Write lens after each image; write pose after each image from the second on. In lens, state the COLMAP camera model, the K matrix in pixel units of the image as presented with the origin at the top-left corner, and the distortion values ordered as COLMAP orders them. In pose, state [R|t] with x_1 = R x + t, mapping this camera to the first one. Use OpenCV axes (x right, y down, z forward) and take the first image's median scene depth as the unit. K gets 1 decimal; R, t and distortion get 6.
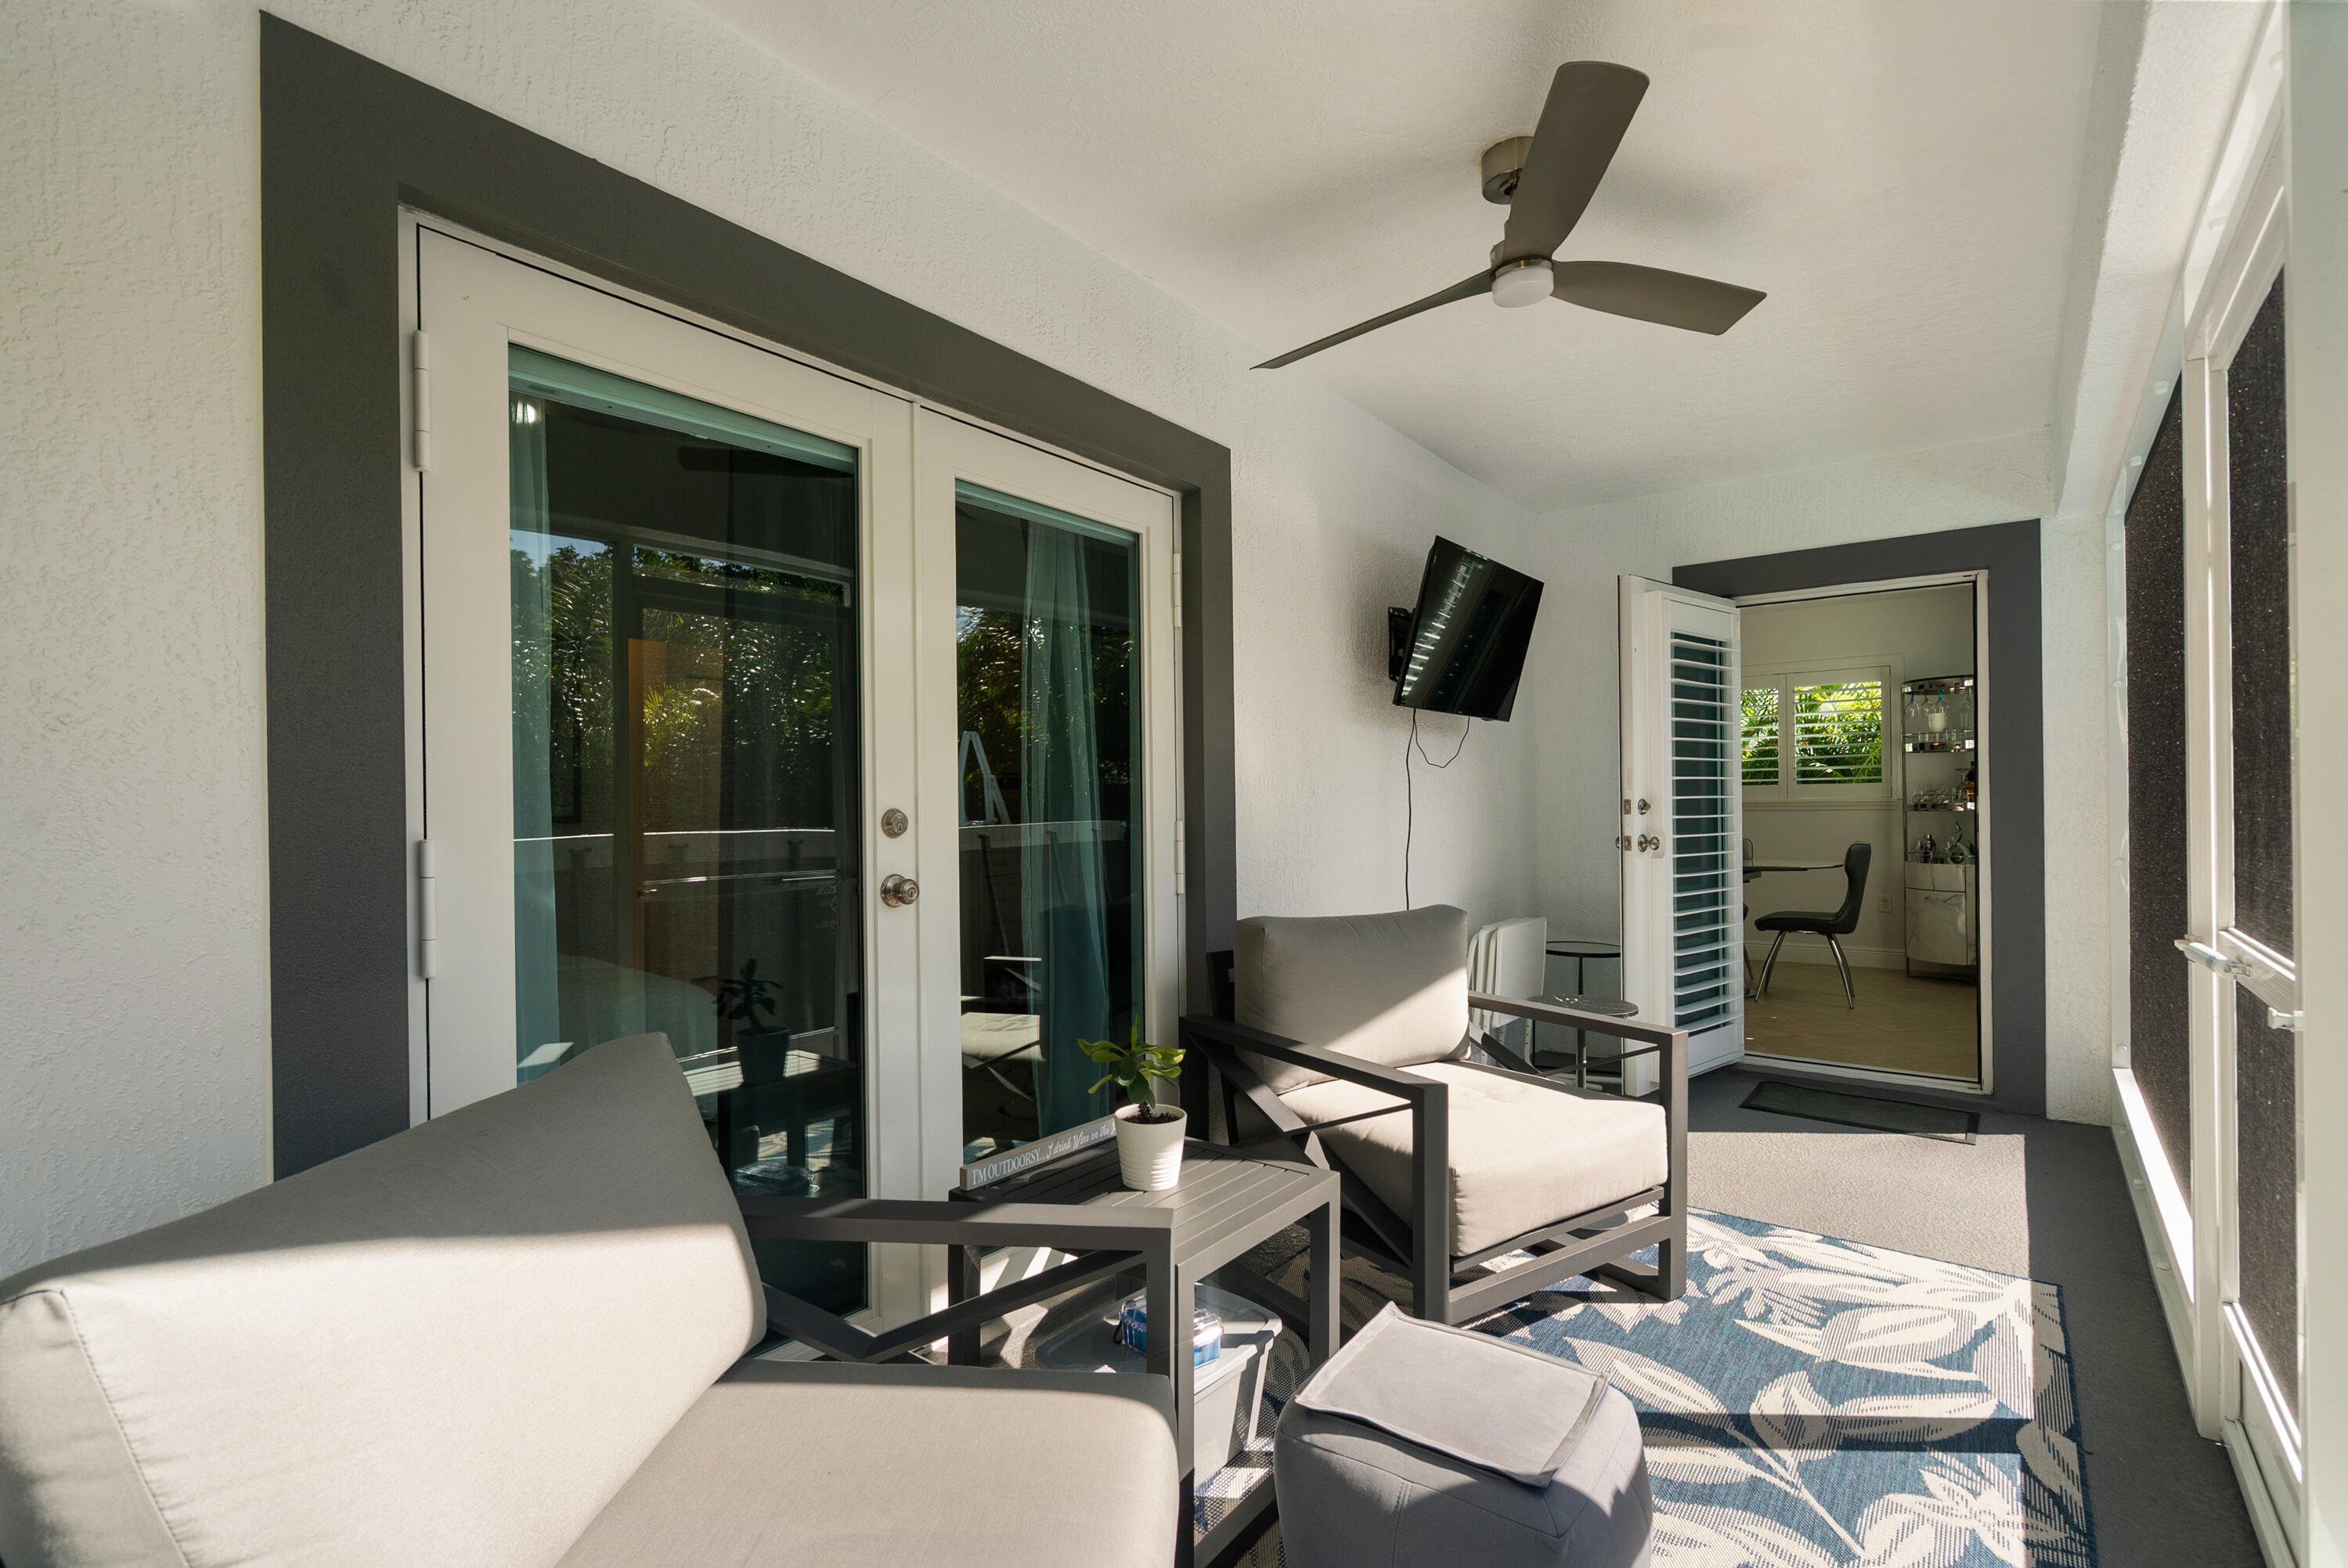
lens RADIAL K [[1083.7, 0, 1174.0], [0, 1083.7, 784.0], [0, 0, 1]] dist [0.003714, 0.001186]
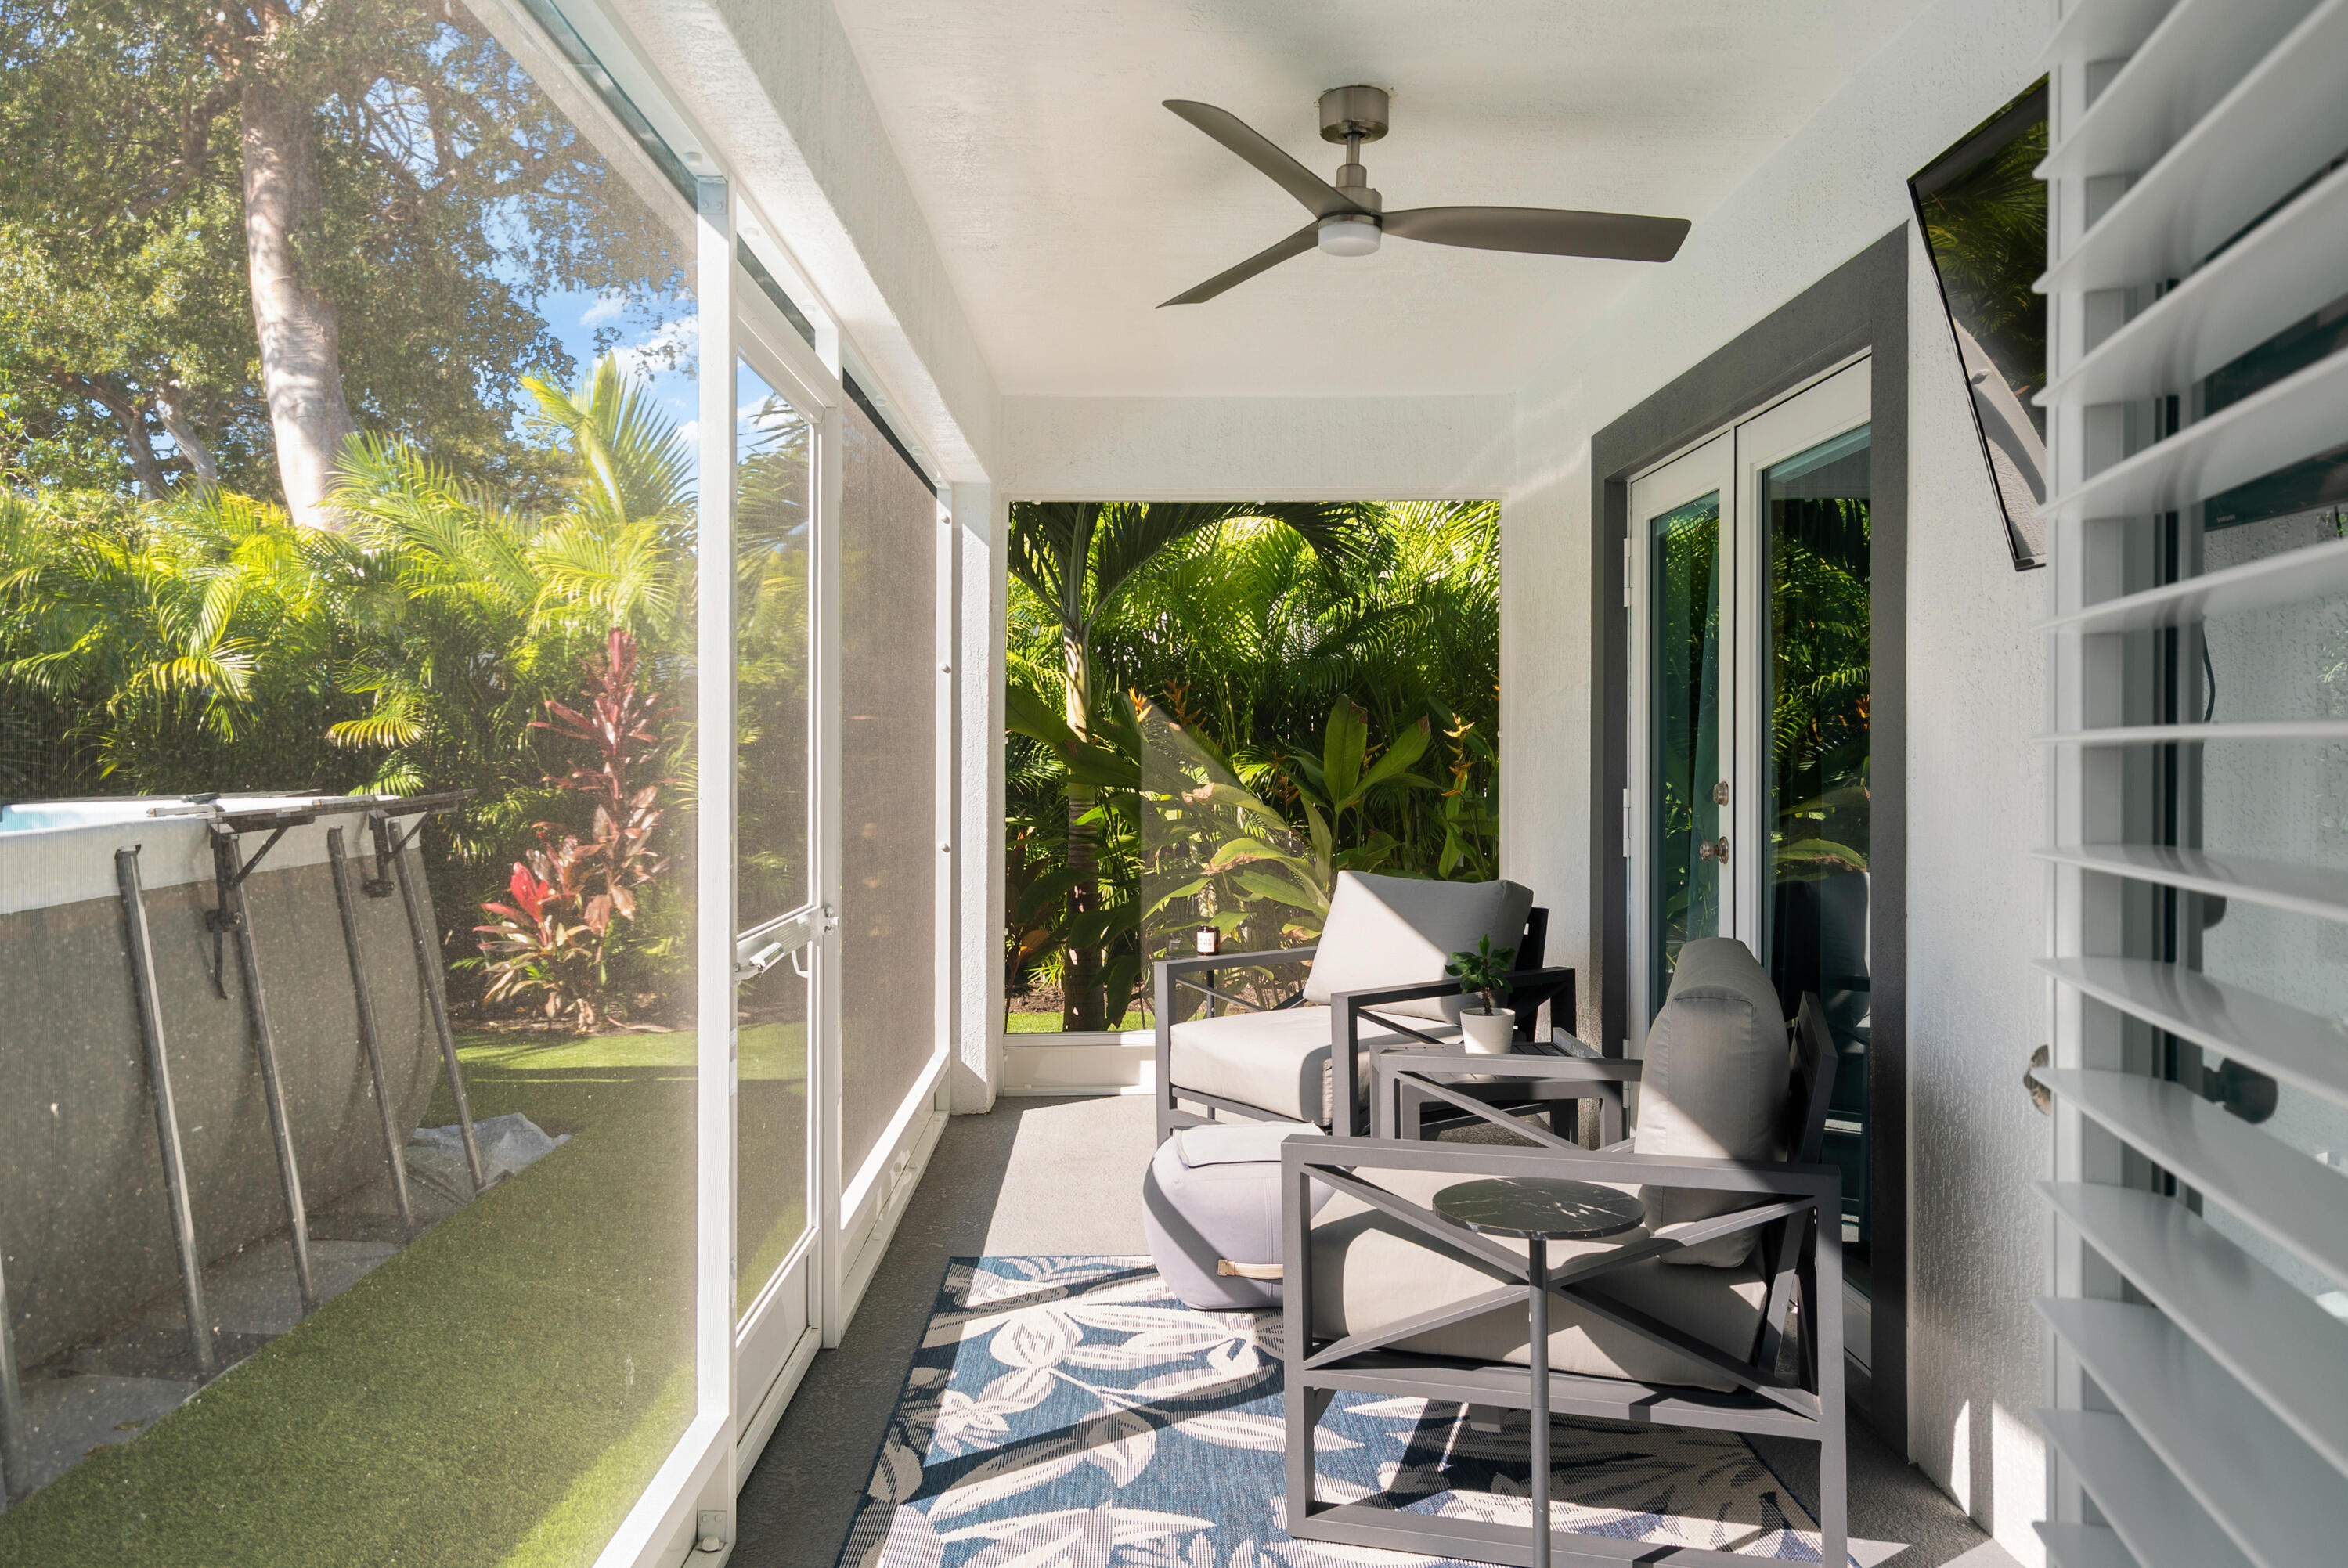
lens RADIAL K [[1754.7, 0, 1174.0], [0, 1754.7, 784.0], [0, 0, 1]] dist [-0.003530, -0.001406]
pose [[-0.785052, 0.022335, -0.619028, 1.483828], [0.020727, 0.999737, 0.009784, -0.009531], [0.619084, -0.005150, -0.785308, 2.261975]]
